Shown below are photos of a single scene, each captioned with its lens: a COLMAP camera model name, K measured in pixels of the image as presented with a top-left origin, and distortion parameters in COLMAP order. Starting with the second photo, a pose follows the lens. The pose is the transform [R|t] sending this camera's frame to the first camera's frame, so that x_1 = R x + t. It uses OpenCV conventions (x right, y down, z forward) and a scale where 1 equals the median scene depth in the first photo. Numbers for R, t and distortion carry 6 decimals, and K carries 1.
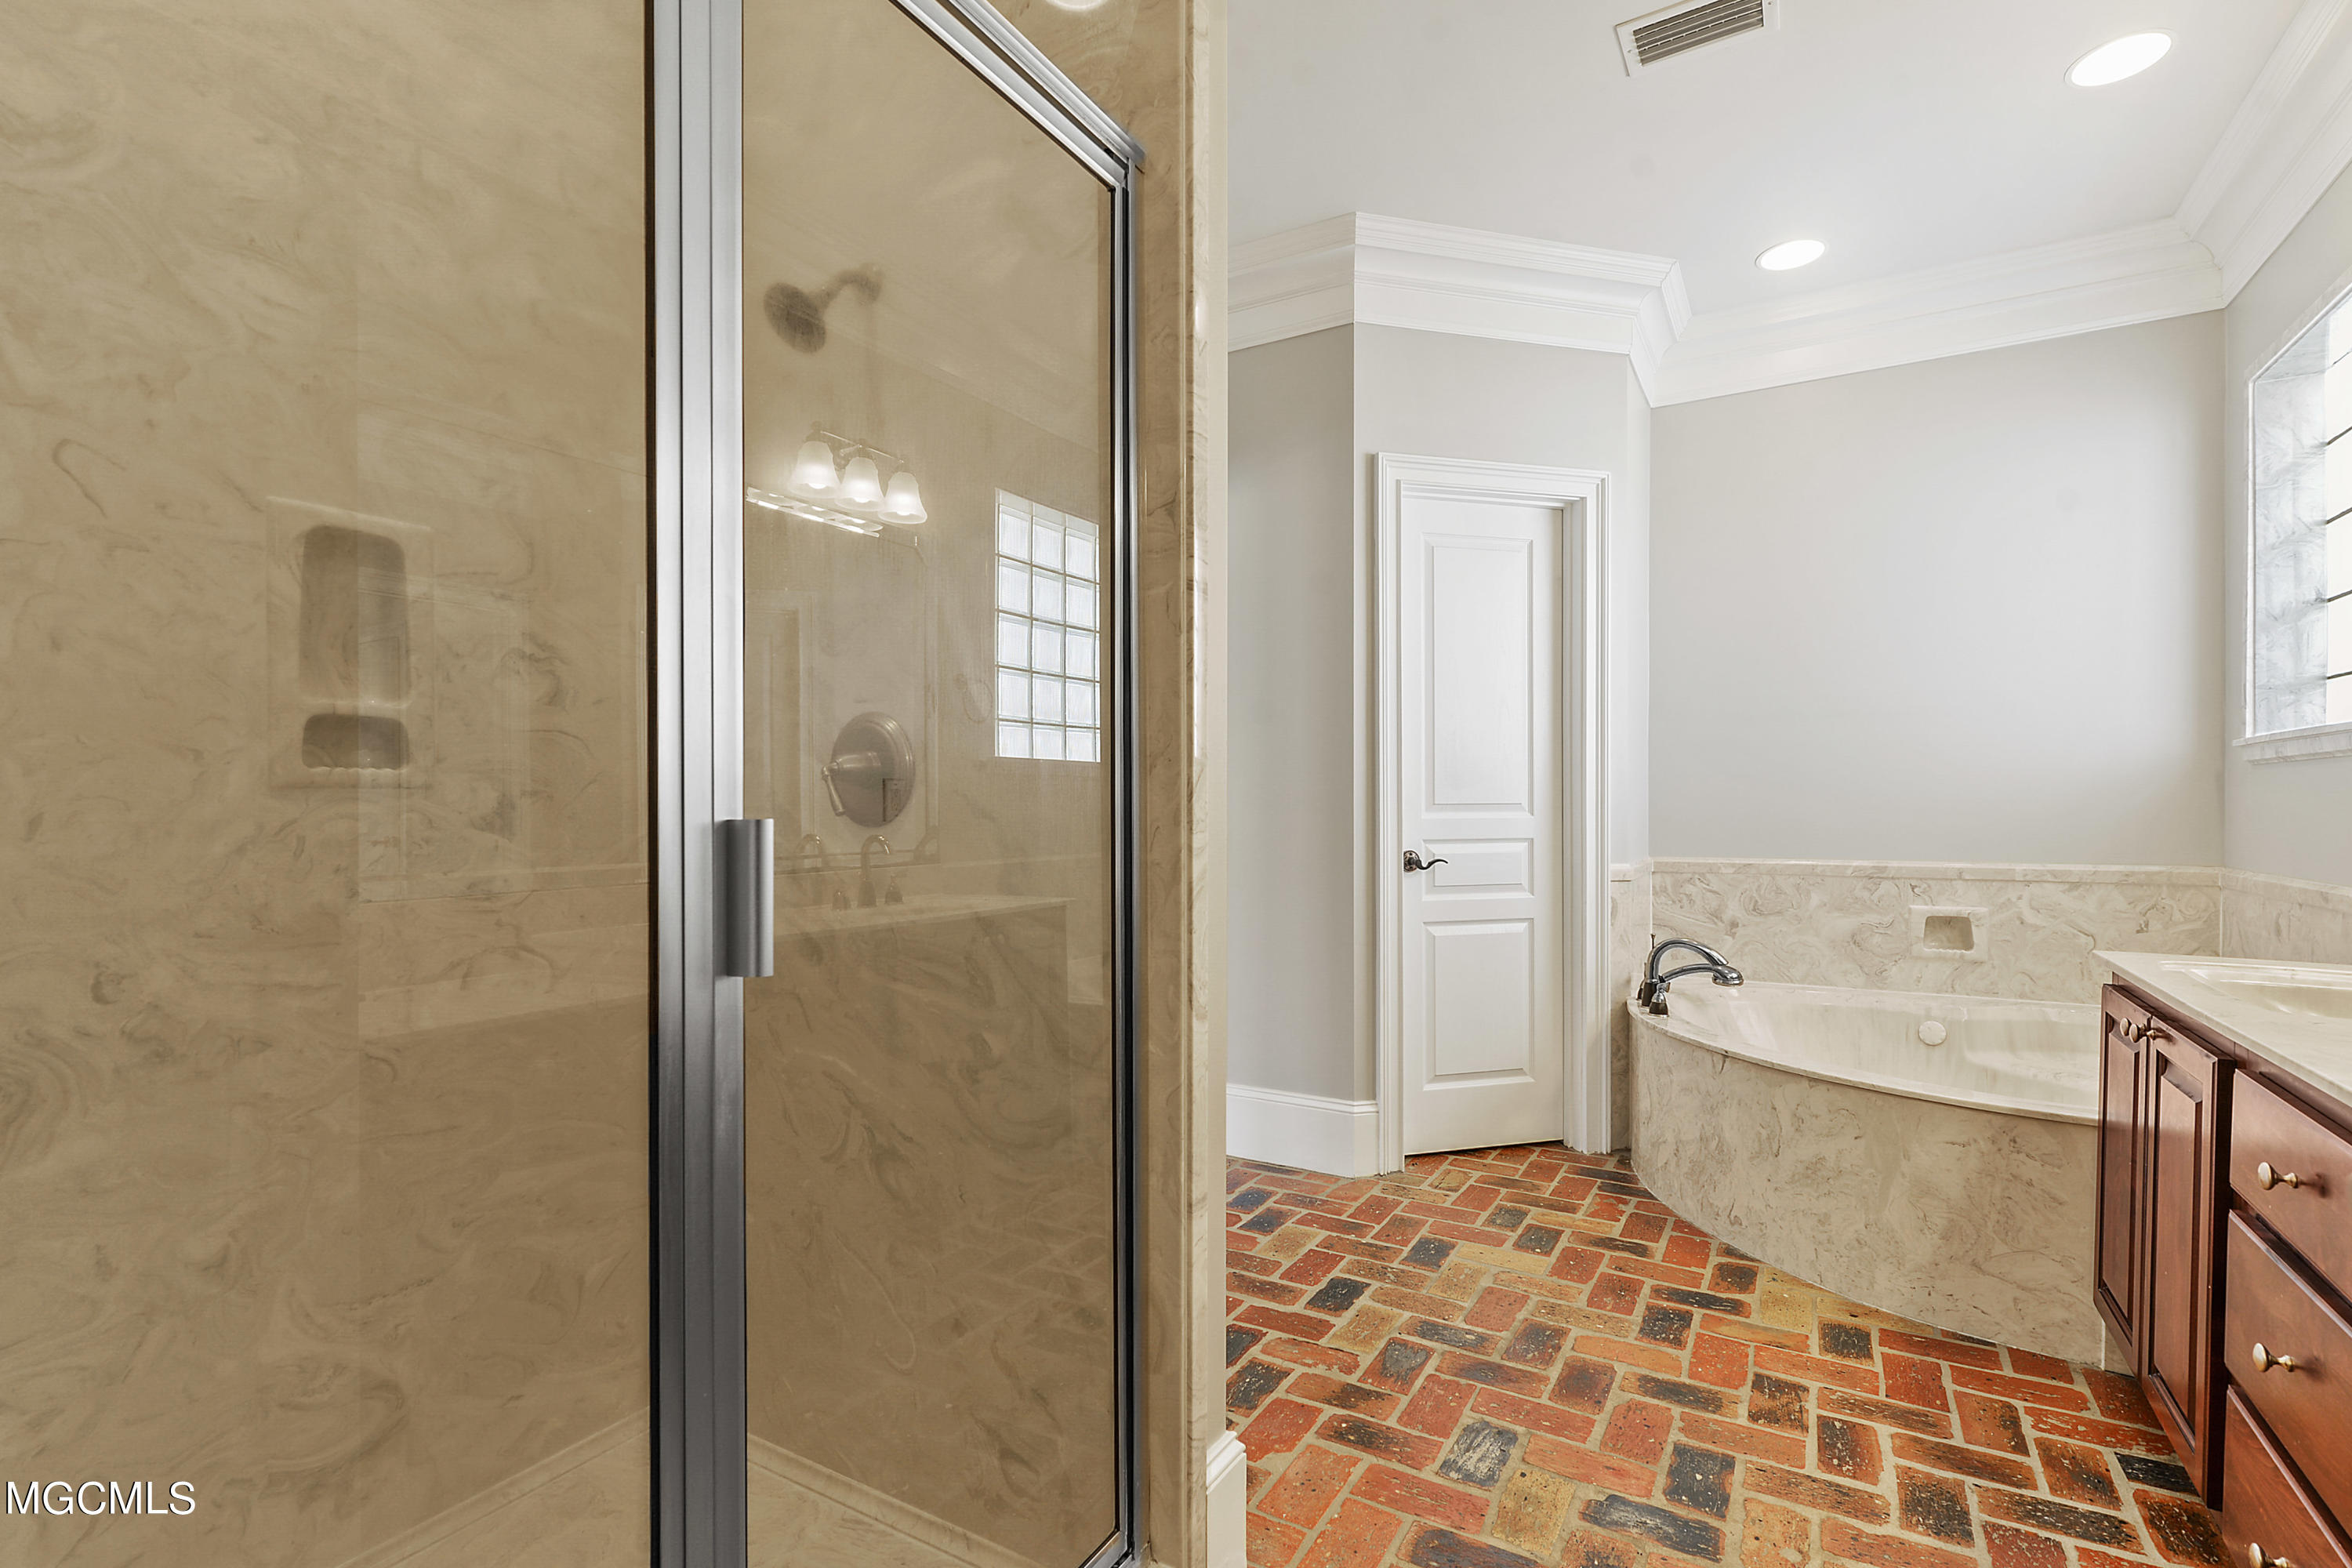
lens RADIAL K [[1089.0, 0, 1179.1], [0, 1089.0, 802.4], [0, 0, 1]] dist [-0.000566, -0.000013]
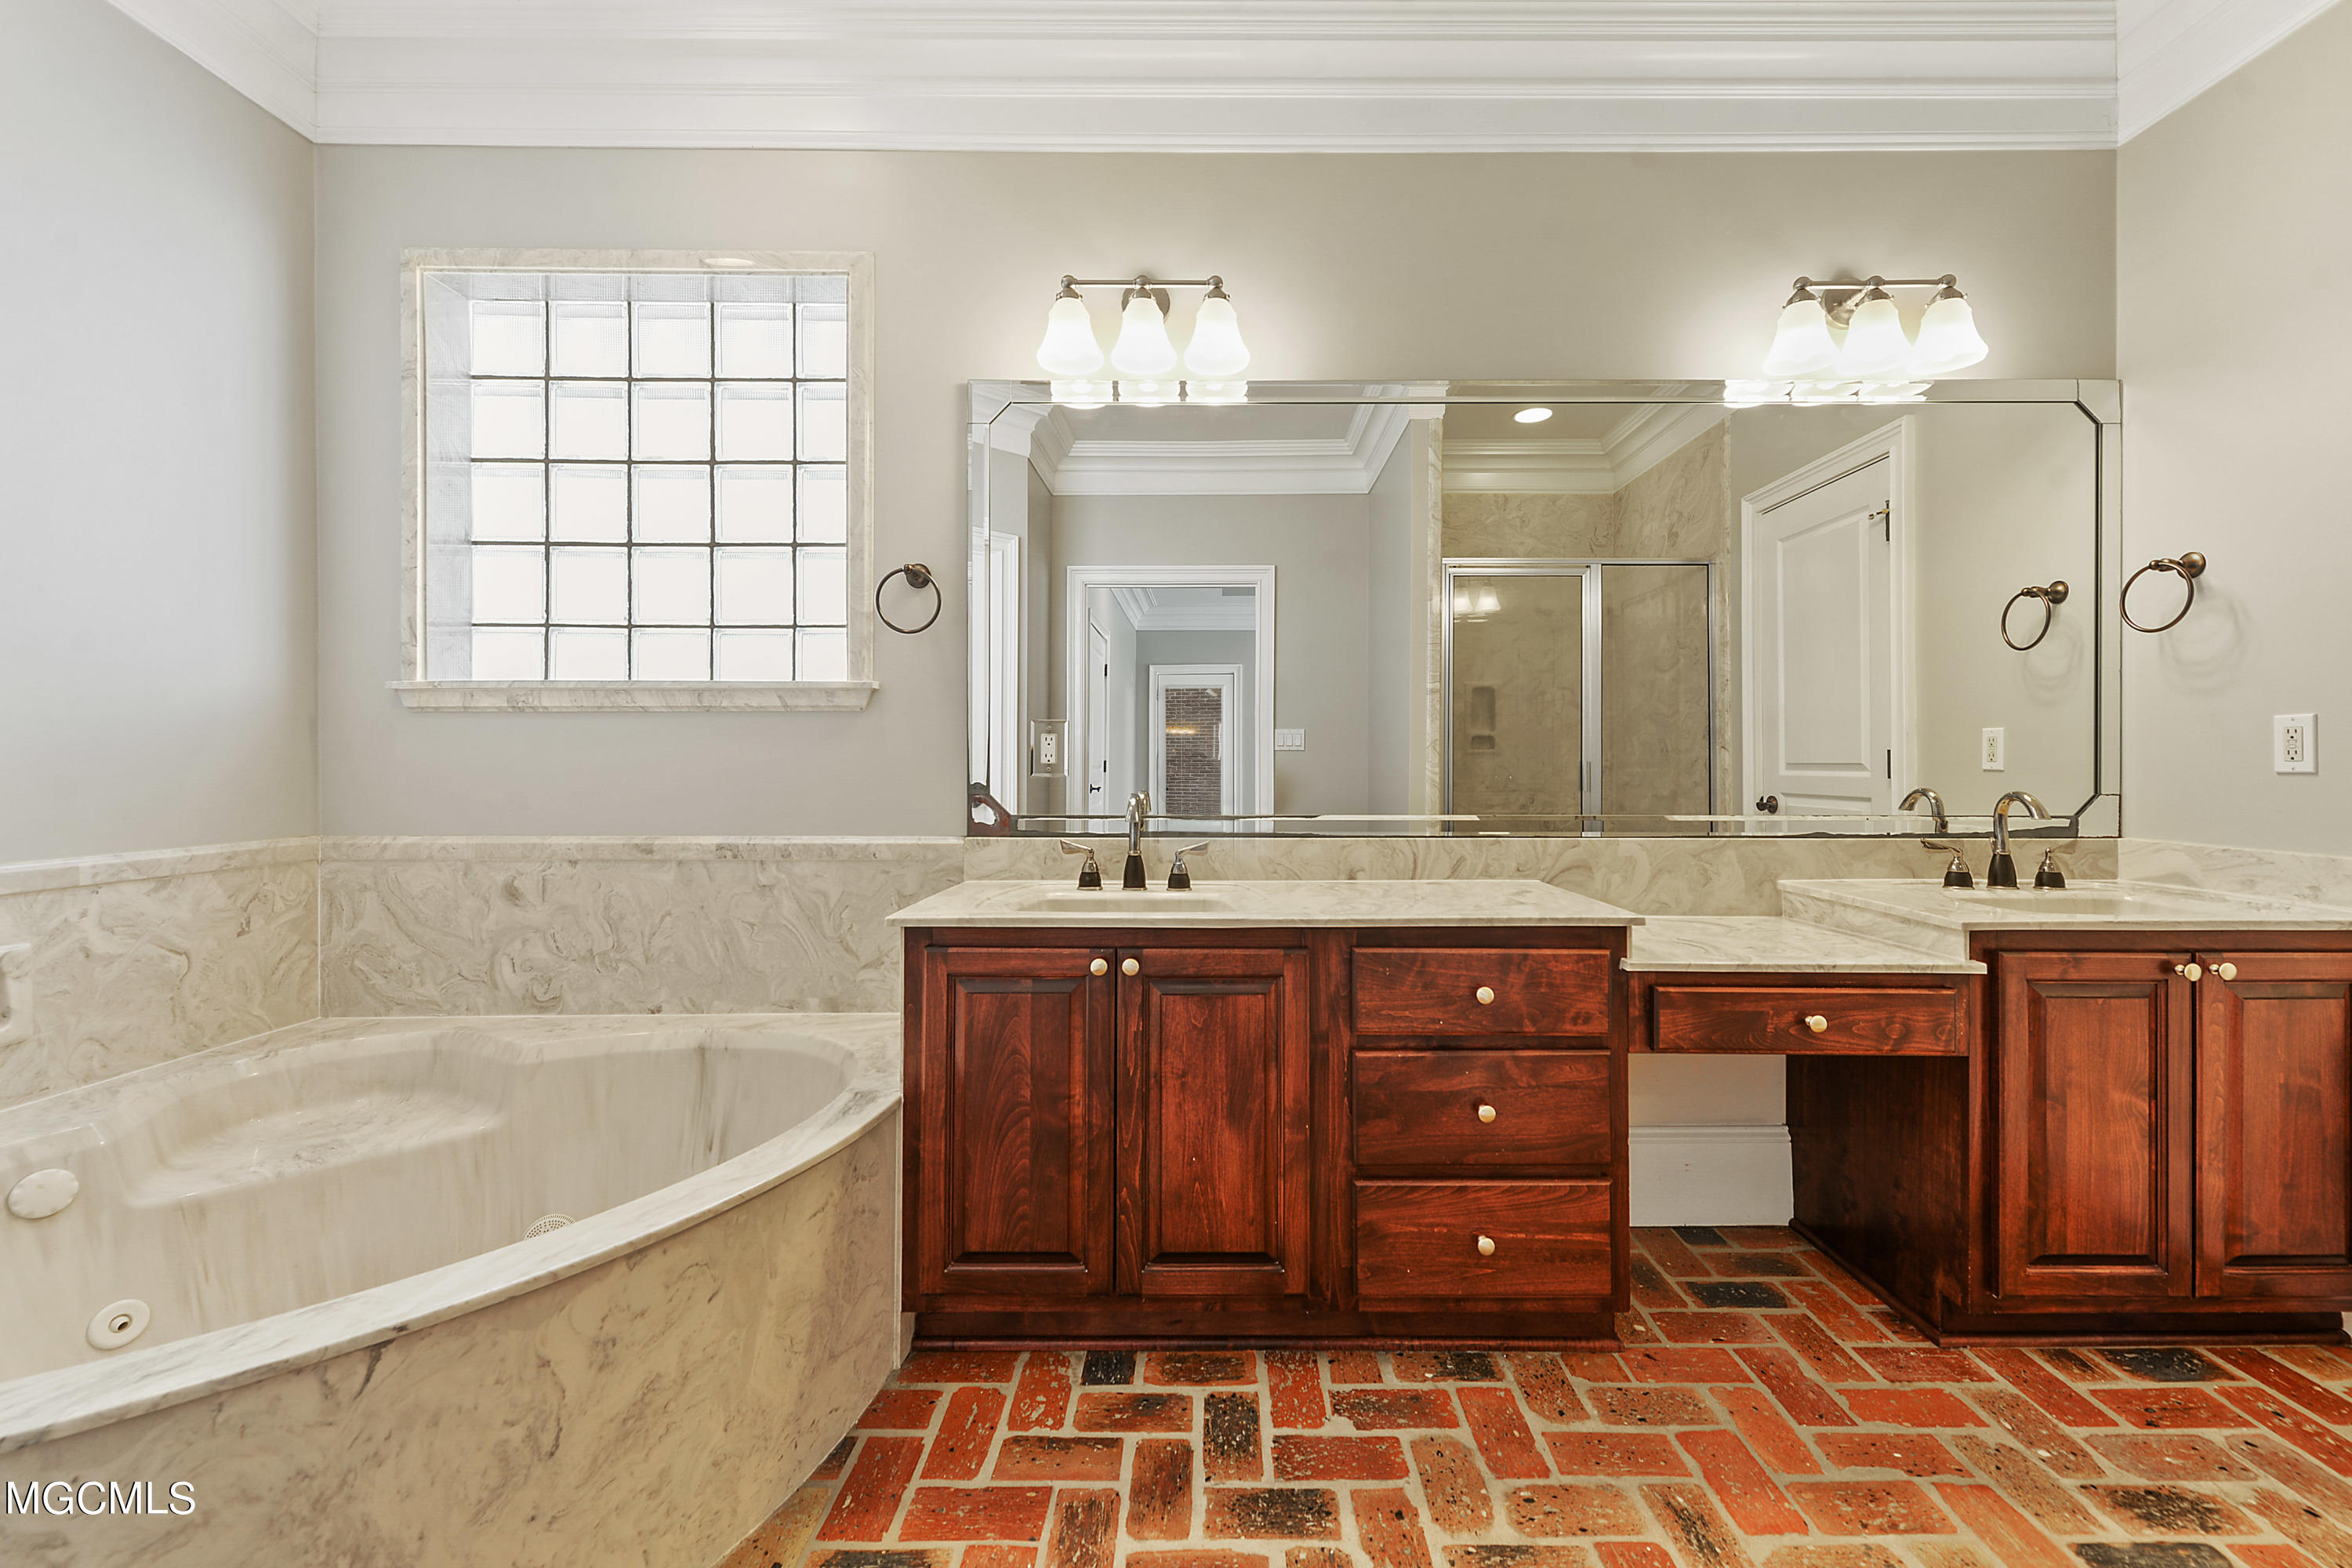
lens RADIAL K [[937.7, 0, 1217.3], [0, 937.7, 760.4], [0, 0, 1]] dist [0.009270, -0.001255]
pose [[-0.507844, -0.000207, 0.861449, 0.013172], [-0.004466, 0.999987, -0.002393, 0.002299], [-0.861438, -0.005062, -0.507838, 0.833932]]
